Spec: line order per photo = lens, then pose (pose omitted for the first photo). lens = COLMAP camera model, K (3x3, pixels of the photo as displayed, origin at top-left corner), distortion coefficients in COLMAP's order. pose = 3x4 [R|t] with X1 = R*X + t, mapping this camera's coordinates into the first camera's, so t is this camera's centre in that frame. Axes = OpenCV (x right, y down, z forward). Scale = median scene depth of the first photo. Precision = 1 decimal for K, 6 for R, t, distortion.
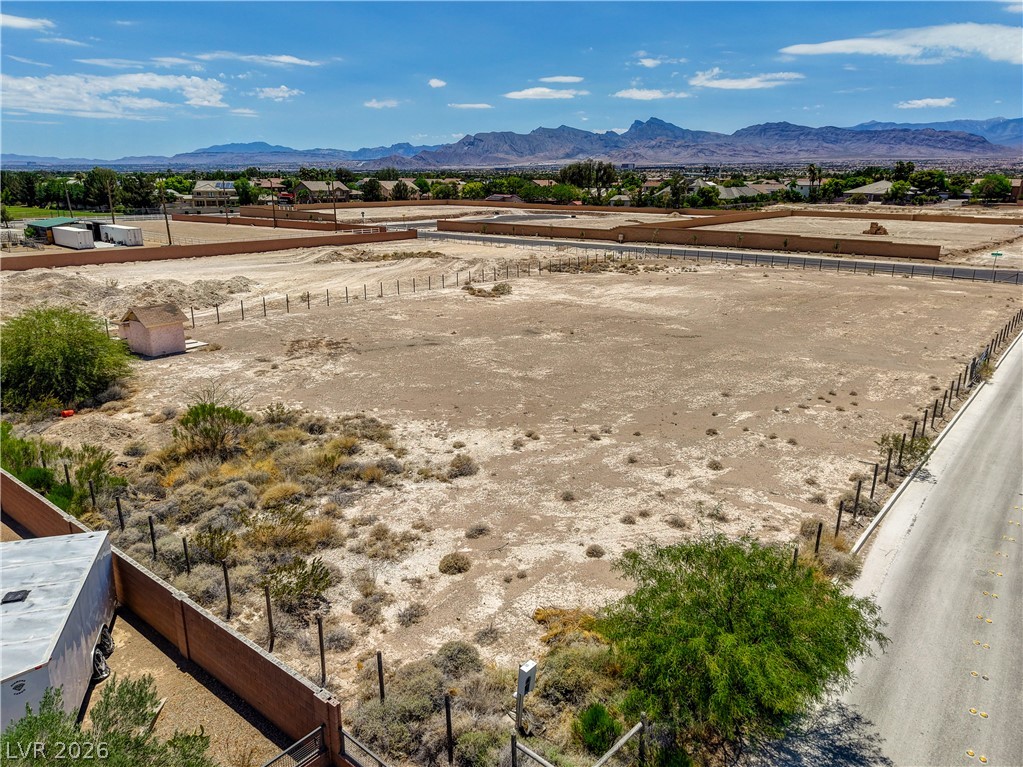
lens RADIAL K [[695.6, 0, 508.5], [0, 695.6, 384.7], [0, 0, 1]] dist [0.035213, -0.039472]
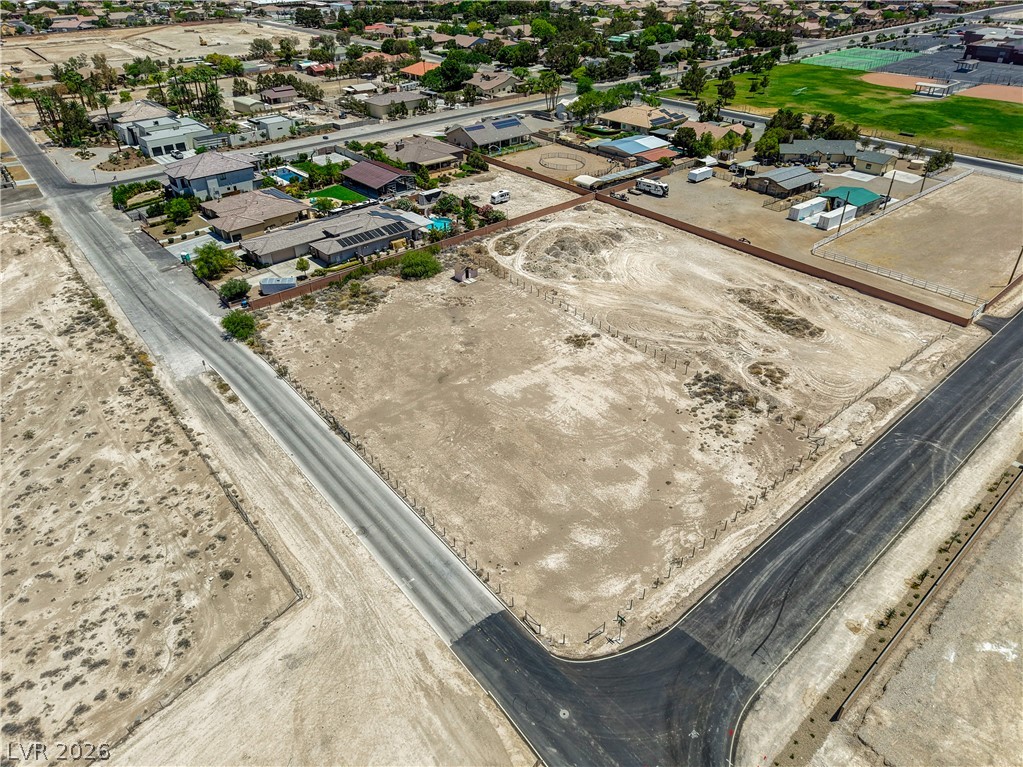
lens RADIAL K [[683.0, 0, 509.0], [0, 683.0, 385.6], [0, 0, 1]] dist [0.036543, -0.044800]
pose [[-0.181959, 0.539319, -0.822208, 2.612528], [-0.273770, 0.775319, 0.569149, -1.741384], [0.944426, 0.328658, 0.006573, 1.641177]]
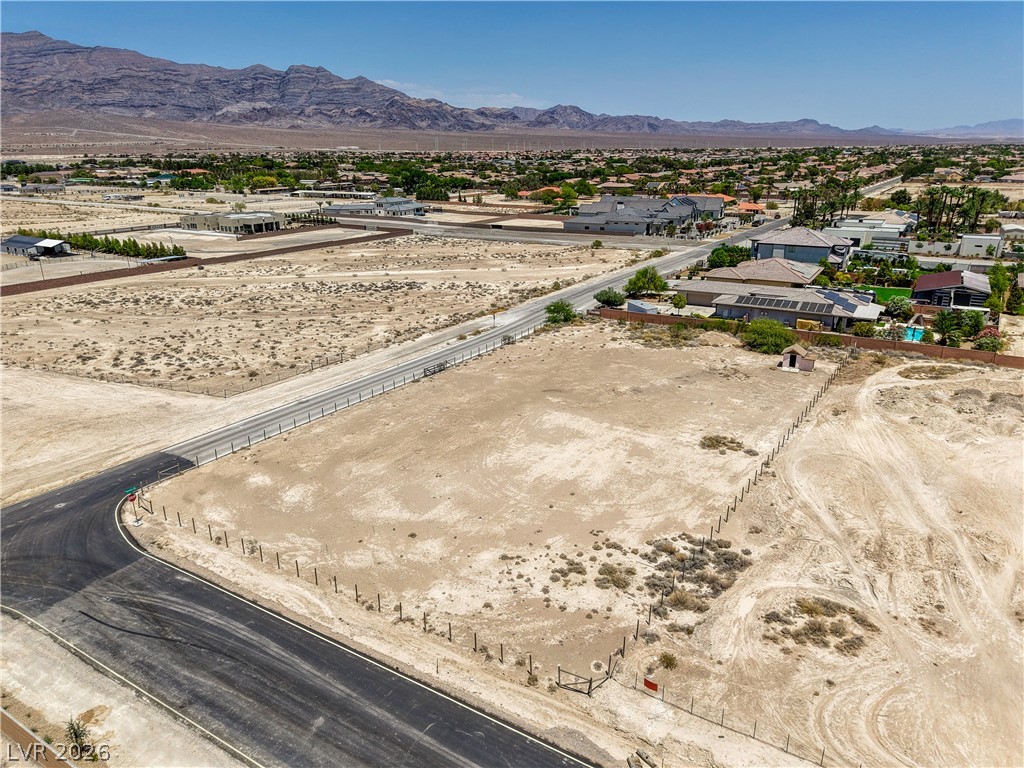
lens RADIAL K [[697.6, 0, 509.1], [0, 697.6, 384.2], [0, 0, 1]] dist [0.024764, -0.022946]
pose [[-0.993215, 0.041576, -0.108607, 0.771025], [-0.029688, 0.812313, 0.582465, -1.560157], [0.112440, 0.581738, -0.805567, 3.361855]]
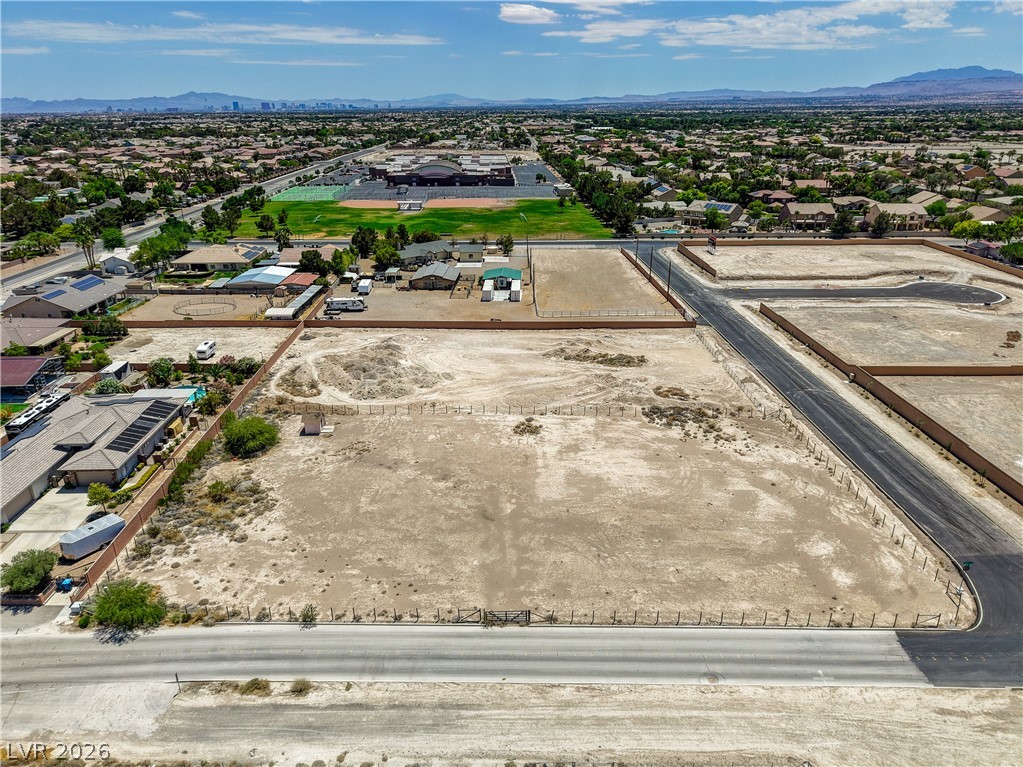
lens RADIAL K [[688.6, 0, 508.2], [0, 688.6, 372.1], [0, 0, 1]] dist [0.036305, -0.045725]
pose [[0.639095, 0.268292, -0.720817, 1.887864], [-0.213092, 0.962265, 0.169228, -0.946149], [0.739019, 0.045448, 0.672150, -0.093125]]
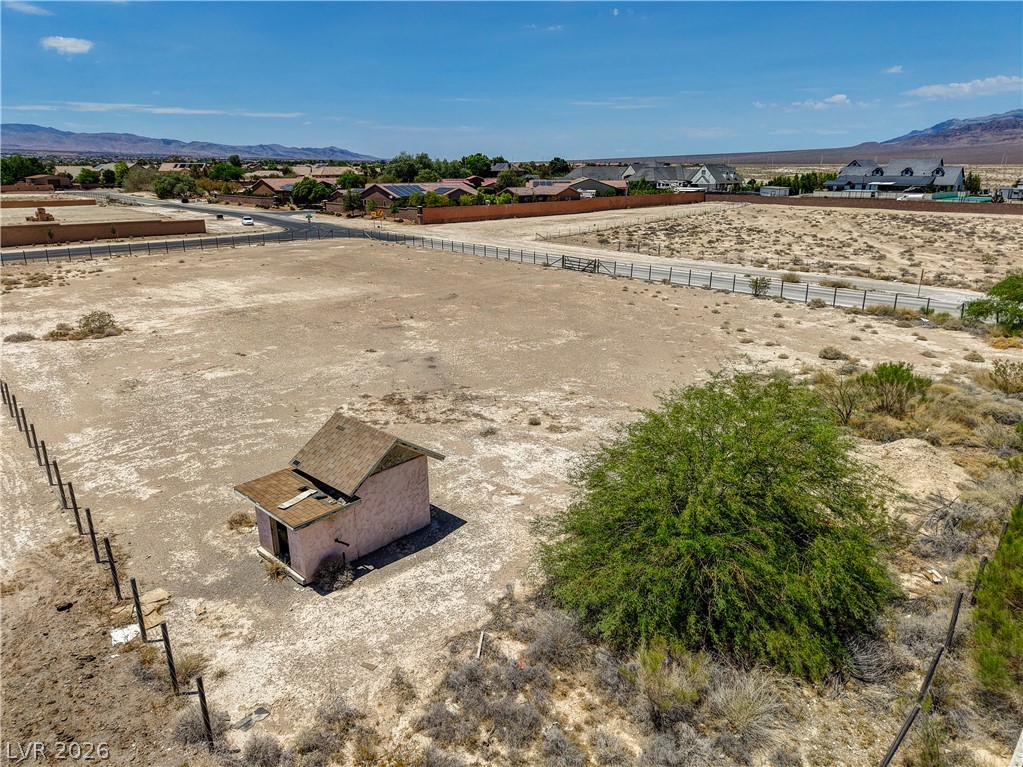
lens RADIAL K [[689.5, 0, 509.1], [0, 689.5, 379.2], [0, 0, 1]] dist [0.013783, -0.010865]
pose [[0.126816, -0.297346, 0.946310, -1.074920], [0.288427, 0.923845, 0.251635, -0.266393], [-0.949067, 0.241030, 0.202921, 1.015025]]
